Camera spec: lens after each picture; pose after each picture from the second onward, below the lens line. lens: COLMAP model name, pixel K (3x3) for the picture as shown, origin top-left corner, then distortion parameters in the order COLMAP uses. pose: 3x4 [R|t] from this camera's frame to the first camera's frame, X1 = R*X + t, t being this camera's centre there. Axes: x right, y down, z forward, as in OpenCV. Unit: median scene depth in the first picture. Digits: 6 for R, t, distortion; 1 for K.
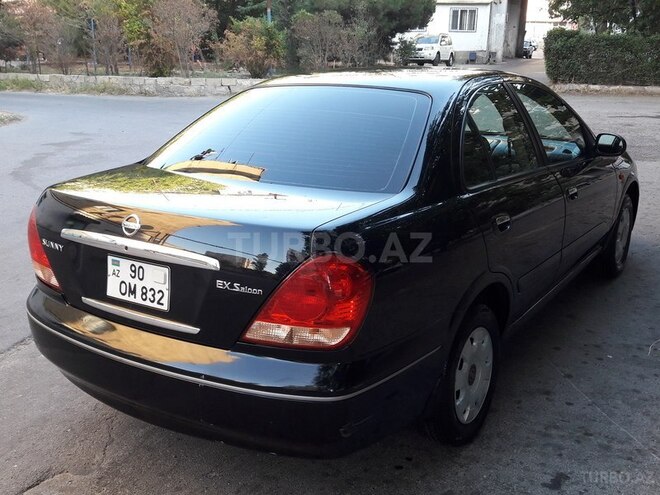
lens RADIAL K [[707.3, 0, 330.2], [0, 707.3, 246.4], [0, 0, 1]] dist [0.018976, 0.000000]
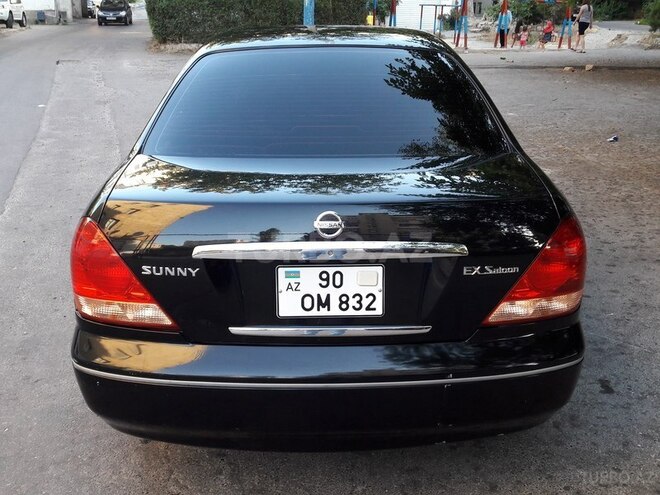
lens RADIAL K [[707.3, 0, 348.1], [0, 707.3, 221.8], [0, 0, 1]] dist [0.018976, 0.000000]
pose [[0.837208, -0.157911, 0.523591, -0.682581], [0.147188, 0.987141, 0.062364, -0.080440], [-0.526706, 0.024855, 0.849684, 0.271882]]
